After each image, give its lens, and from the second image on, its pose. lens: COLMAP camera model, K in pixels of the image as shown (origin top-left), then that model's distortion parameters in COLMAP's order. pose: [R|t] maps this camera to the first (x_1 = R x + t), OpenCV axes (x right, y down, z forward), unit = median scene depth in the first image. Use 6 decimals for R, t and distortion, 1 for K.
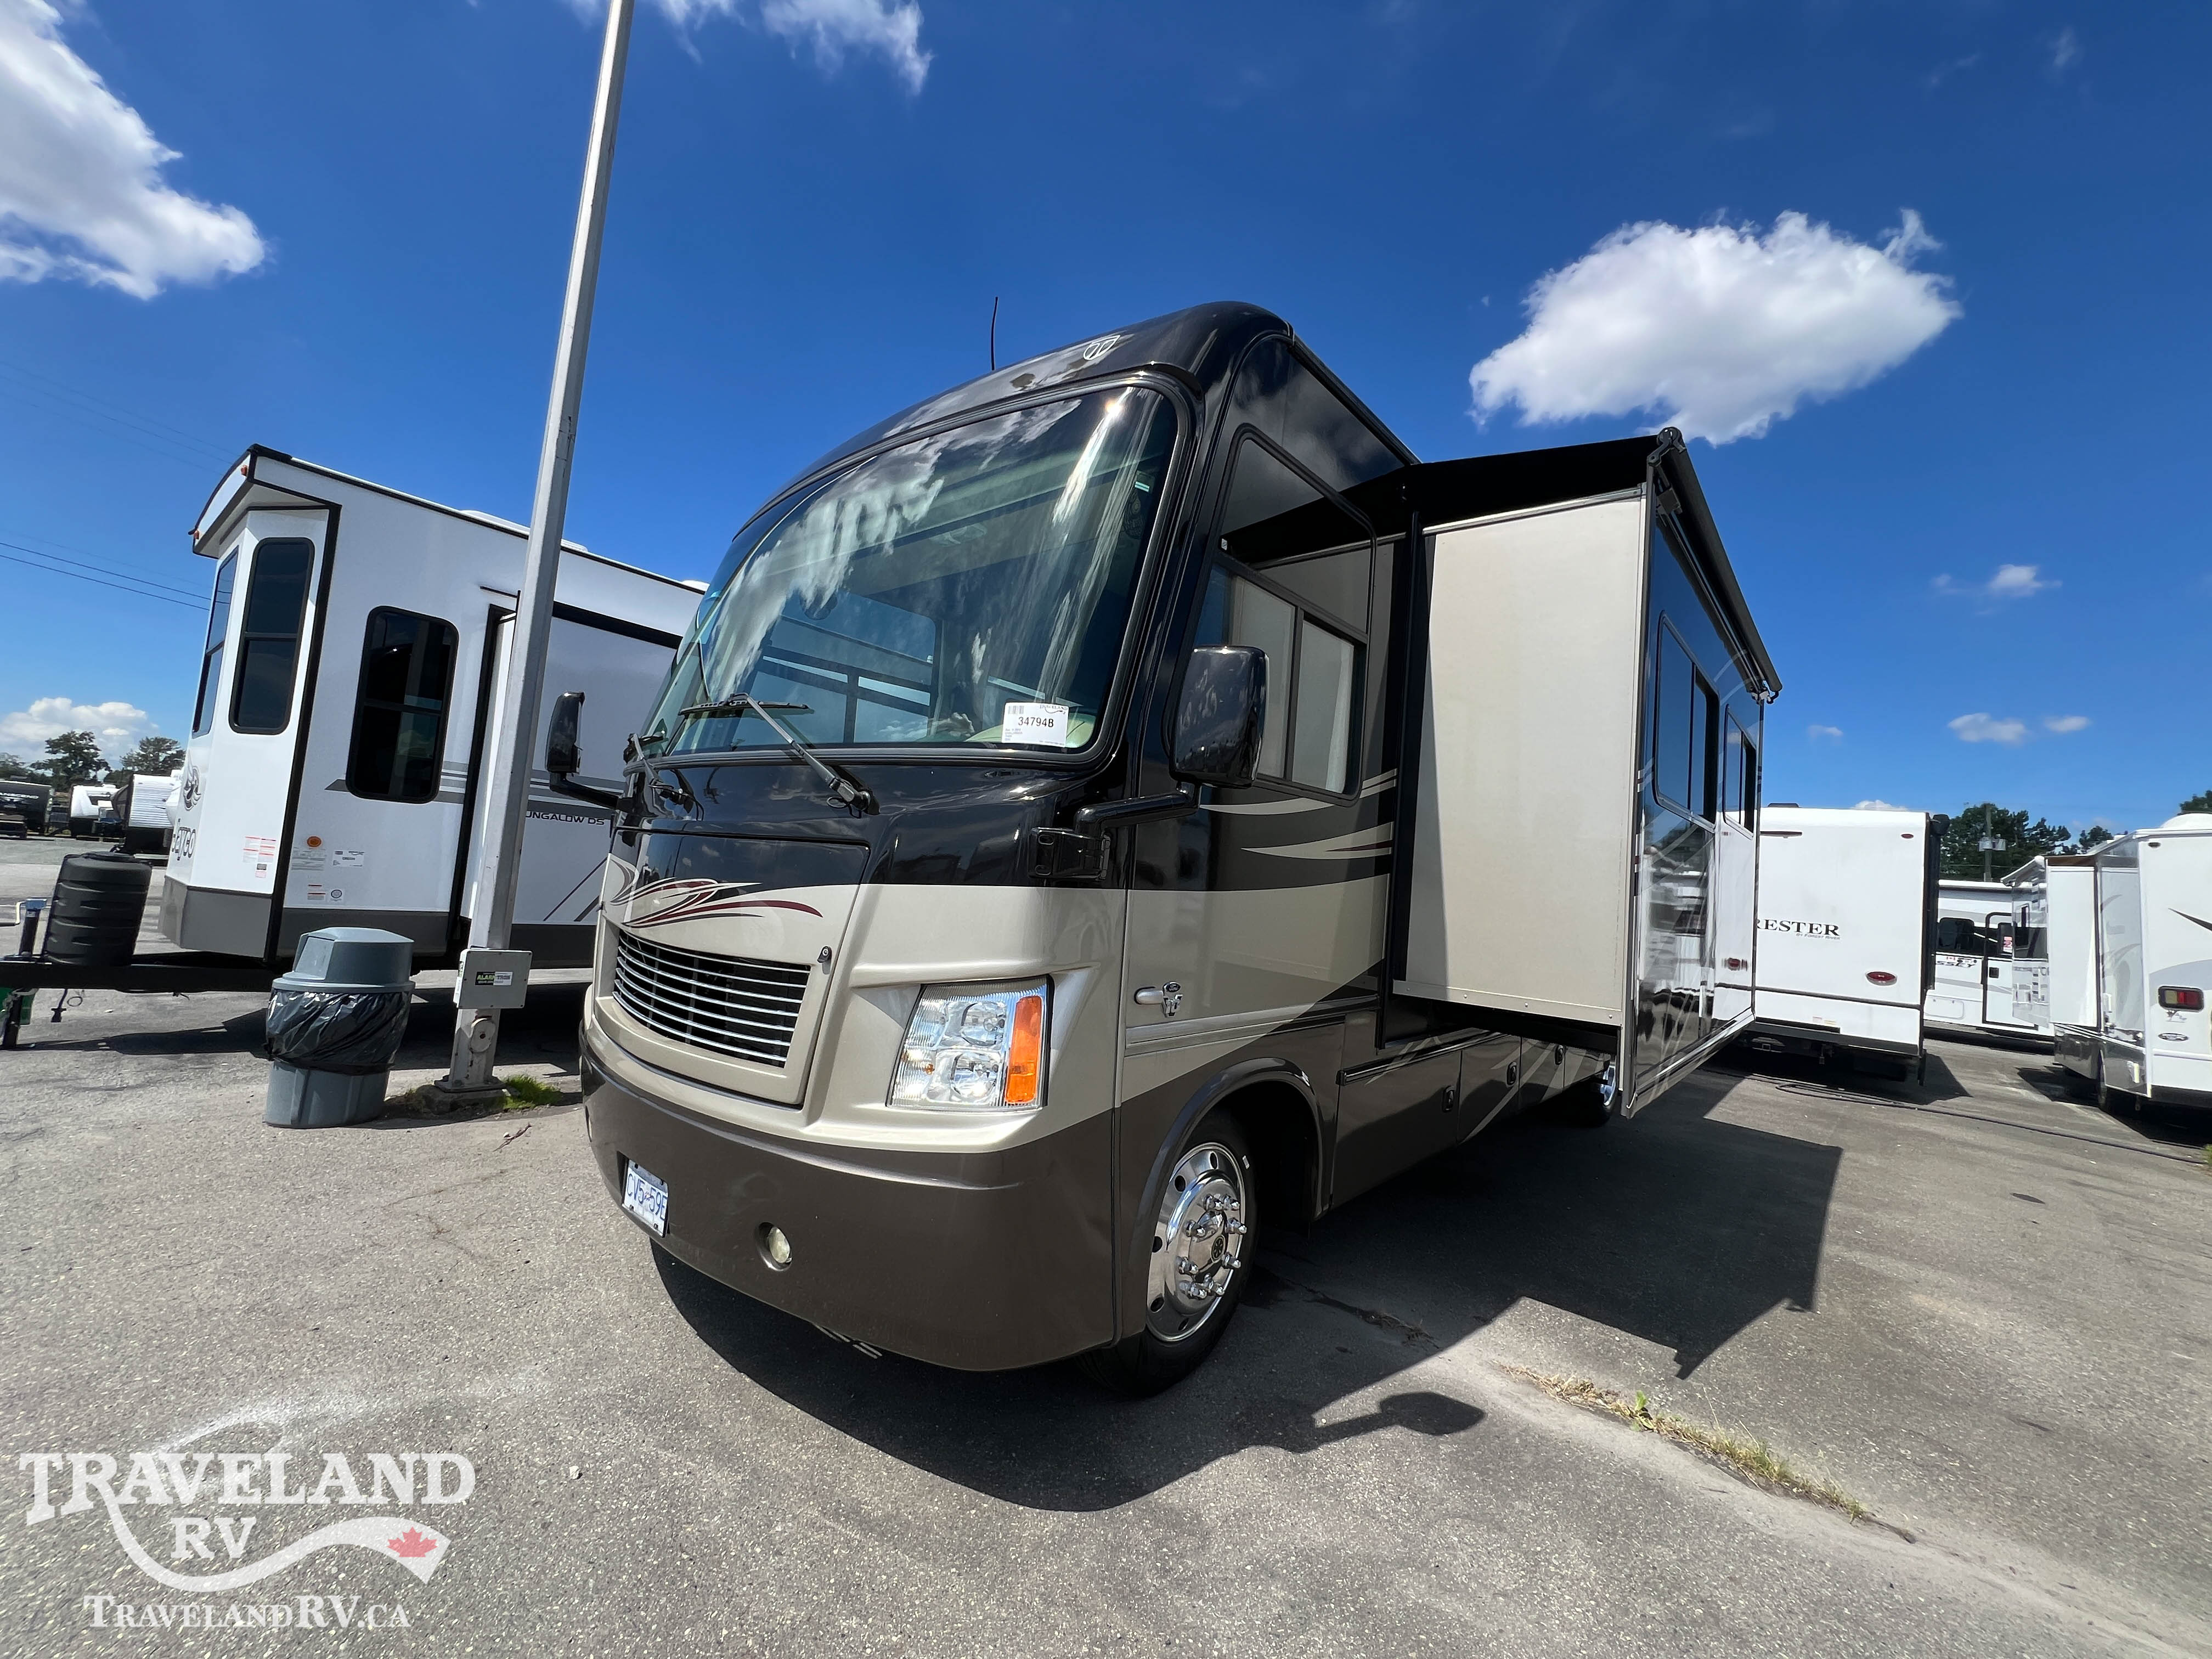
lens RADIAL K [[888.0, 0, 1111.5], [0, 888.0, 827.7], [0, 0, 1]] dist [-0.003454, 0.000924]
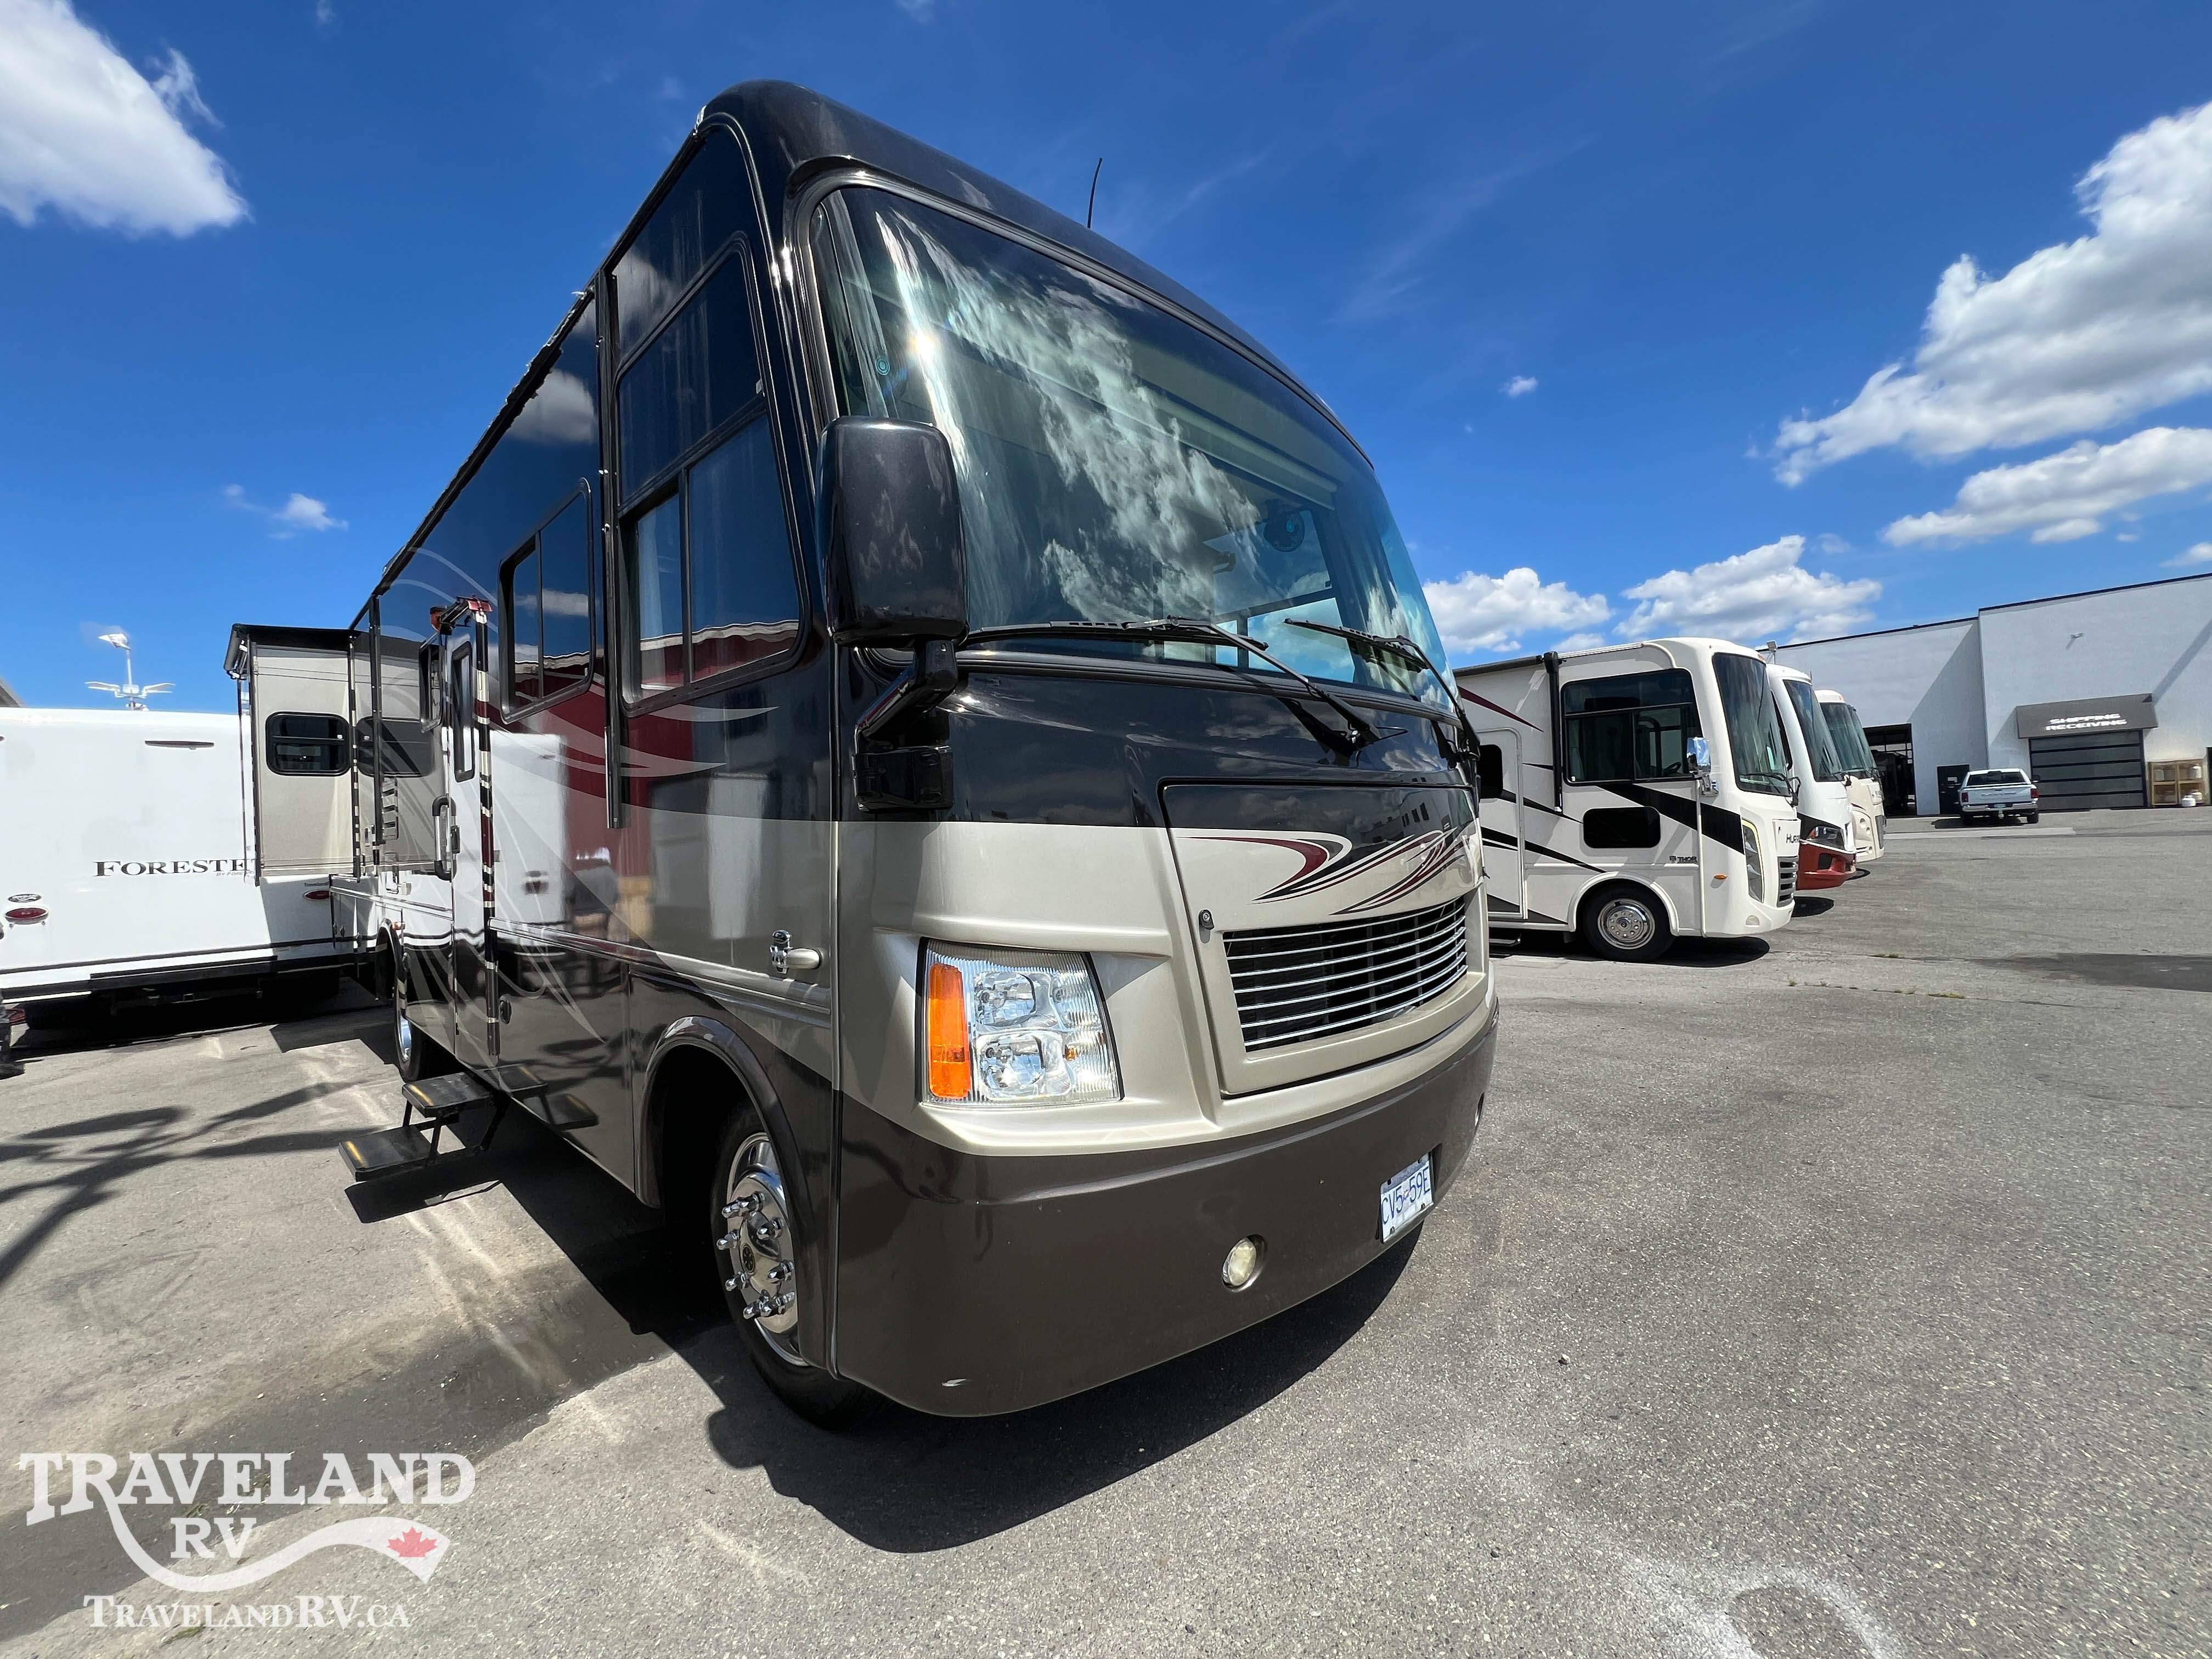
lens RADIAL K [[888.0, 0, 1101.8], [0, 888.0, 839.5], [0, 0, 1]] dist [-0.003454, 0.000924]
pose [[0.050570, -0.093826, 0.994303, -1.523748], [-0.007865, 0.995509, 0.094340, -0.022982], [-0.998690, -0.012591, 0.049605, 1.389255]]
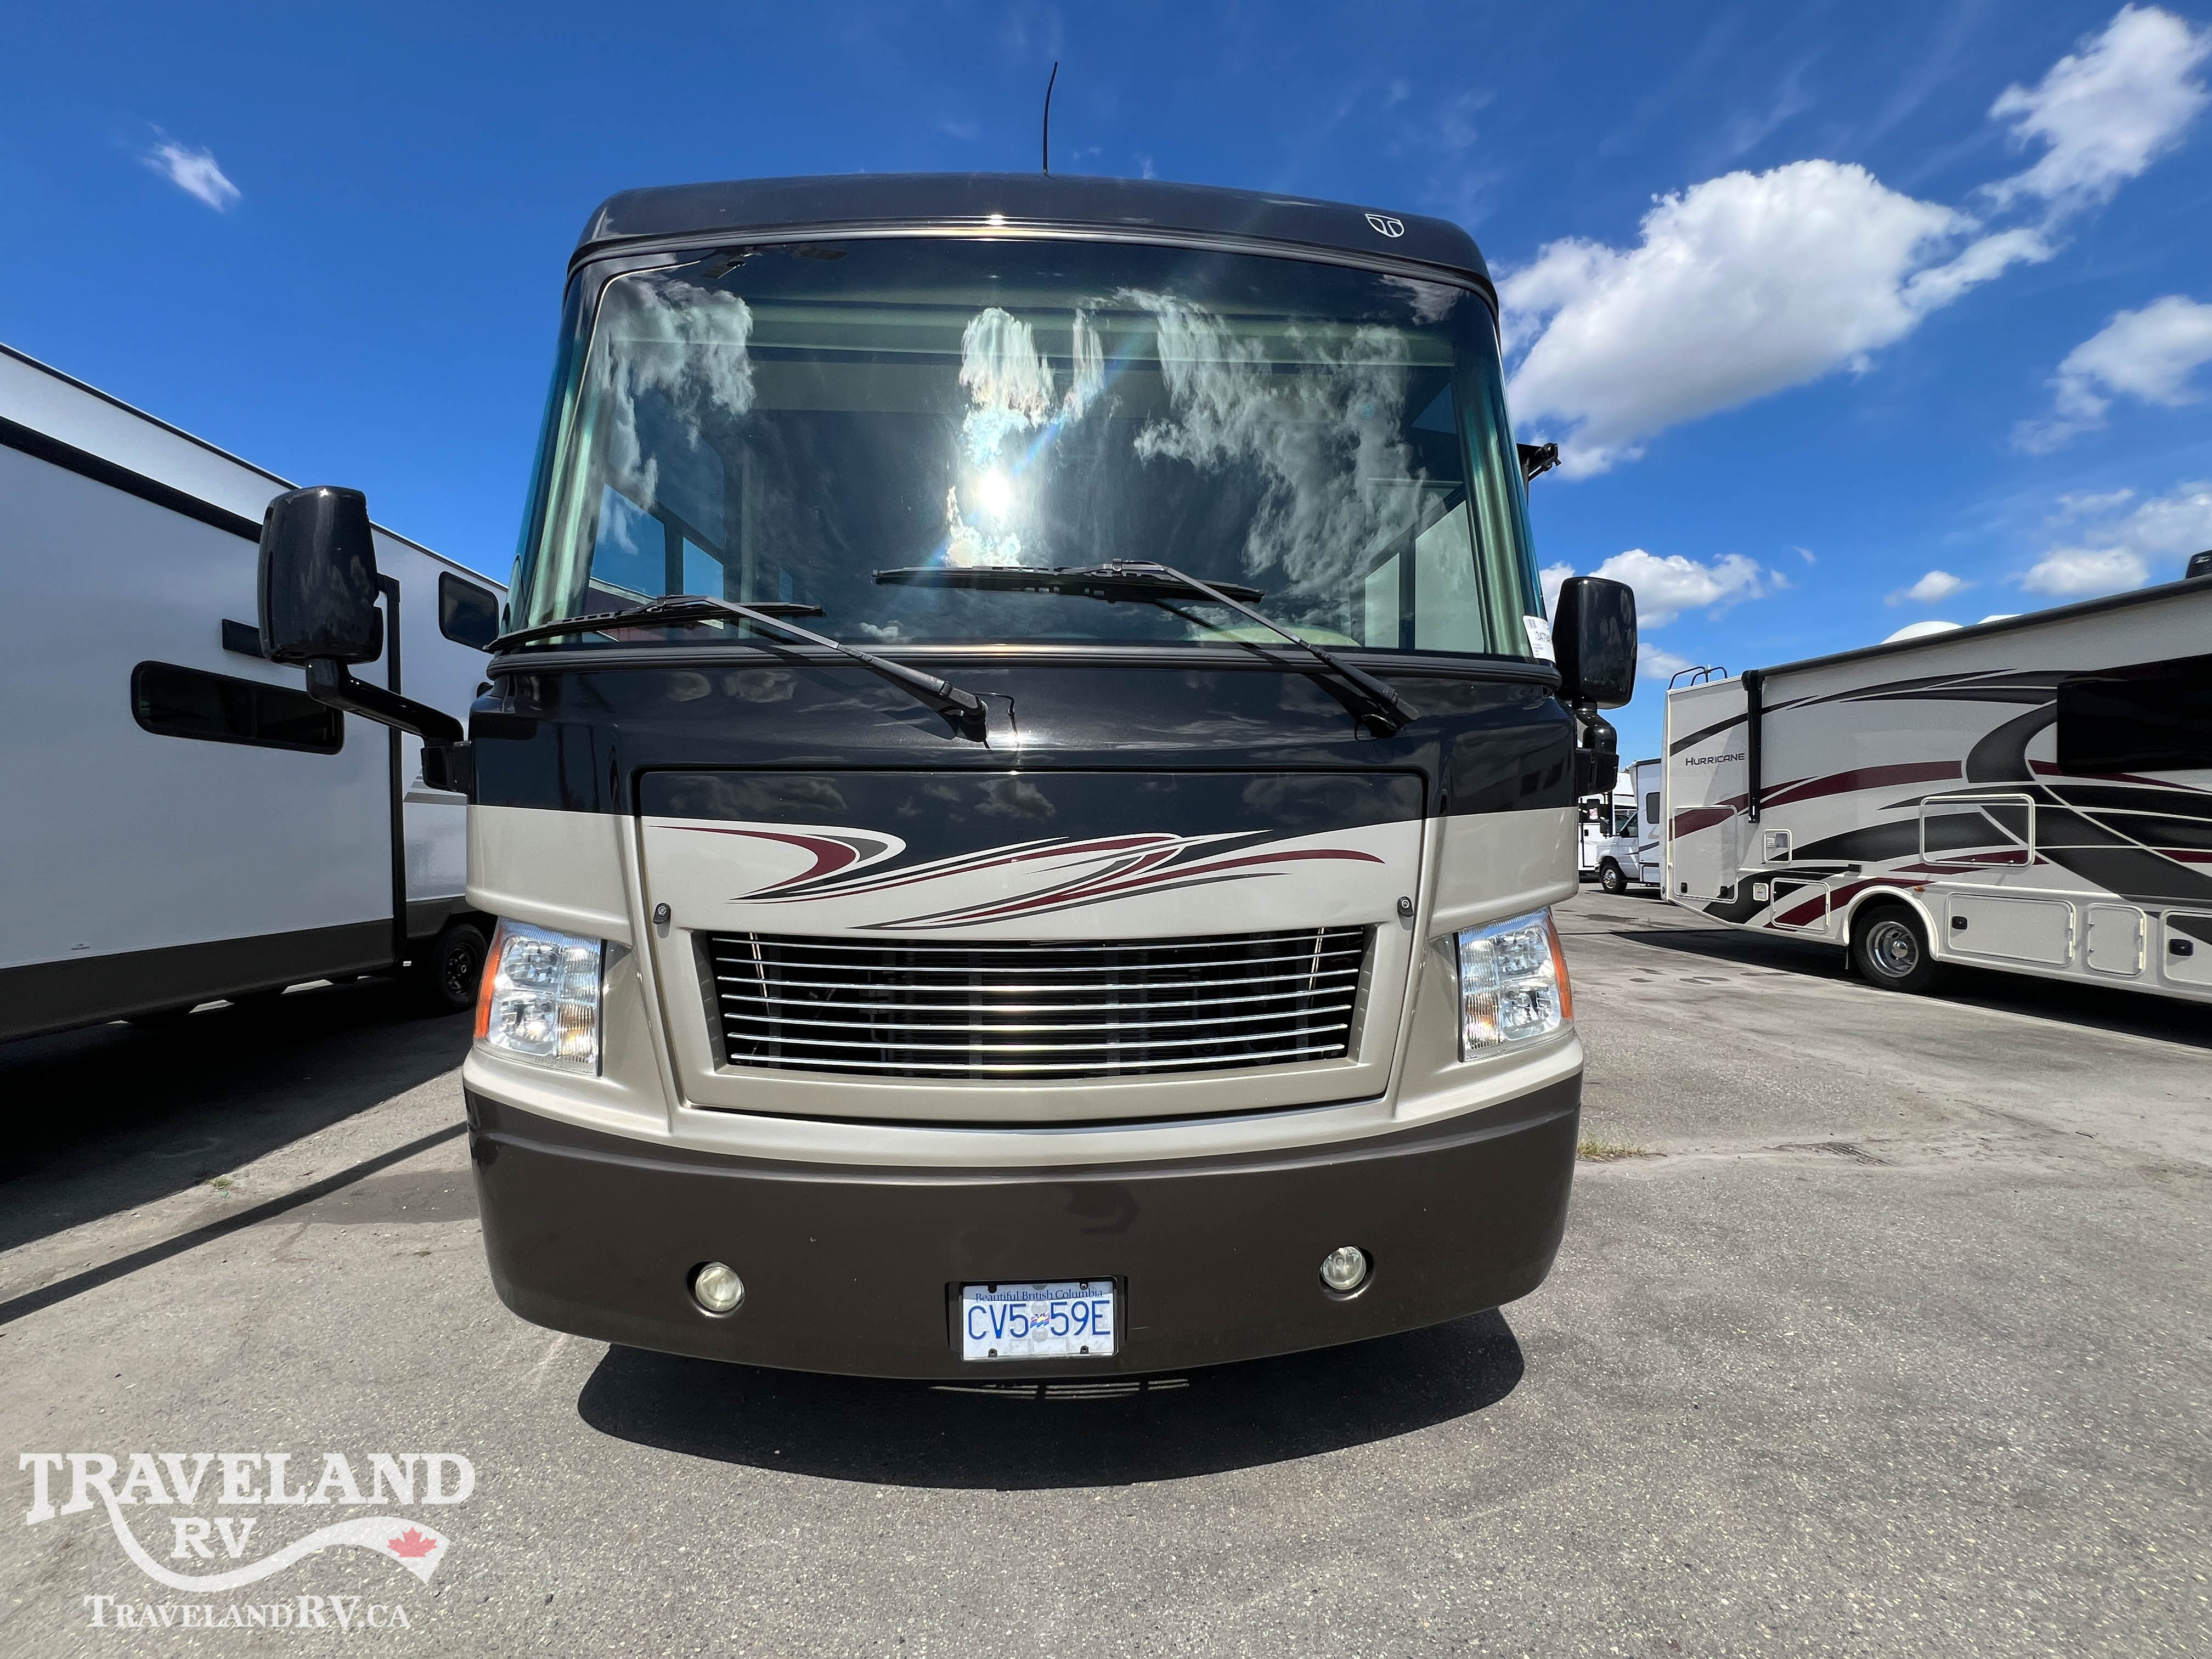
lens RADIAL K [[888.0, 0, 1103.7], [0, 888.0, 837.8], [0, 0, 1]] dist [-0.003454, 0.000924]
pose [[0.720020, -0.092178, 0.687804, -0.998508], [0.024514, 0.993899, 0.107538, -0.013827], [-0.693520, -0.060569, 0.717887, 0.564129]]
